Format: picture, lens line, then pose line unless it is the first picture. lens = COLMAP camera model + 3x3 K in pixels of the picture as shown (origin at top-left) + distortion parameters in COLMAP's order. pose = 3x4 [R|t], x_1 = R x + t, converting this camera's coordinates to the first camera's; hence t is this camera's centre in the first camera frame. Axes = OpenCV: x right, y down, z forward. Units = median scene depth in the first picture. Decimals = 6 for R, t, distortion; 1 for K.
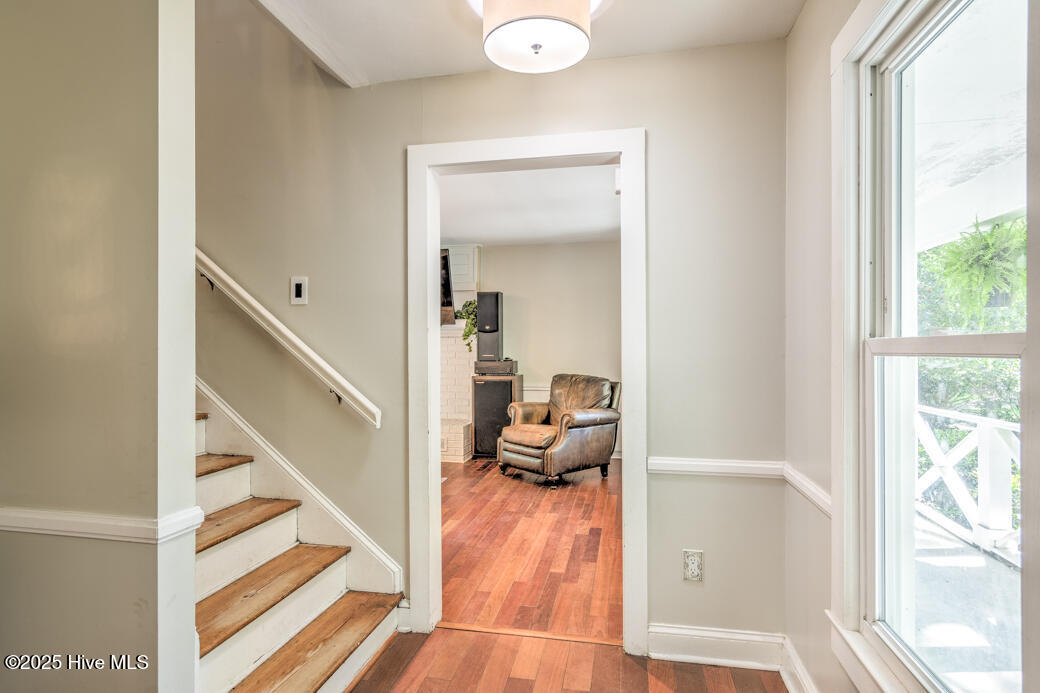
lens RADIAL K [[626.2, 0, 489.5], [0, 626.2, 329.4], [0, 0, 1]] dist [0.003701, 0.000749]
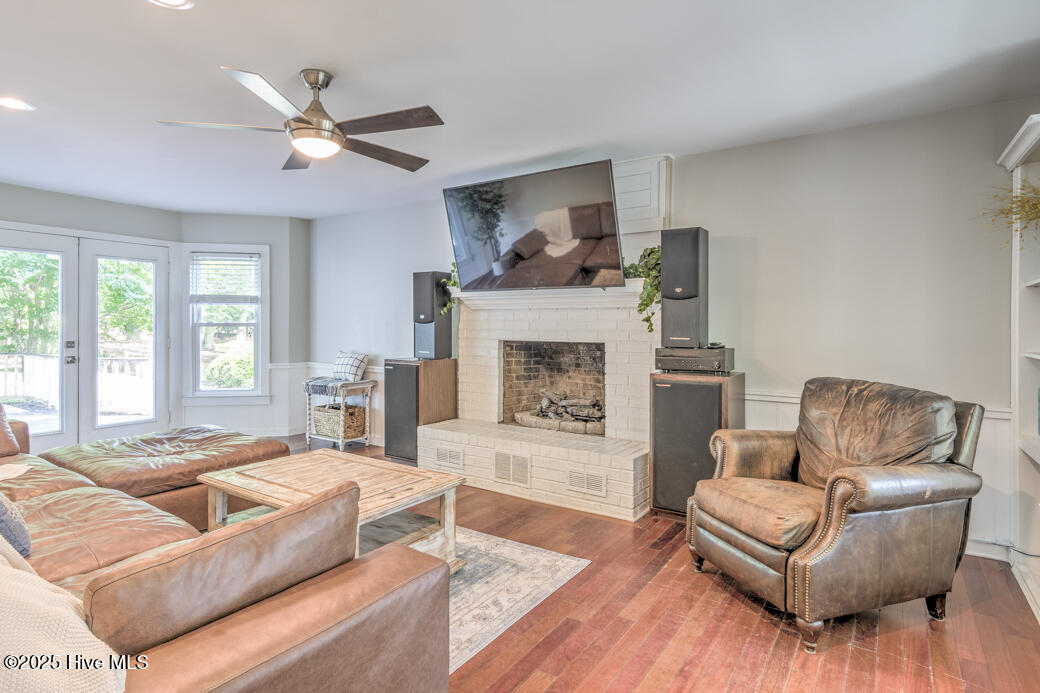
lens RADIAL K [[626.2, 0, 489.5], [0, 626.2, 329.4], [0, 0, 1]] dist [0.003701, 0.000749]
pose [[0.939262, 0.005350, -0.343160, 0.035777], [0.006454, 0.999426, 0.033246, 0.014467], [0.343141, -0.033442, 0.938688, 0.449803]]
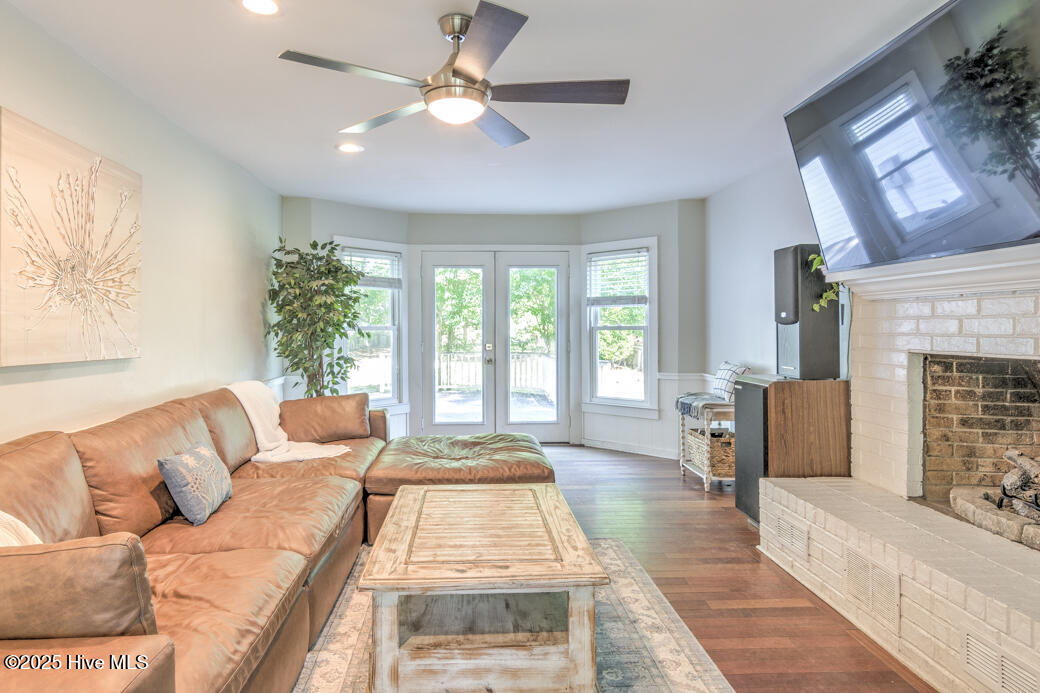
lens RADIAL K [[626.2, 0, 489.5], [0, 626.2, 329.4], [0, 0, 1]] dist [0.003701, 0.000749]
pose [[0.256328, -0.000130, -0.966590, 0.123805], [0.033117, 0.999414, 0.008648, 0.023170], [0.966022, -0.034227, 0.256183, 0.760349]]
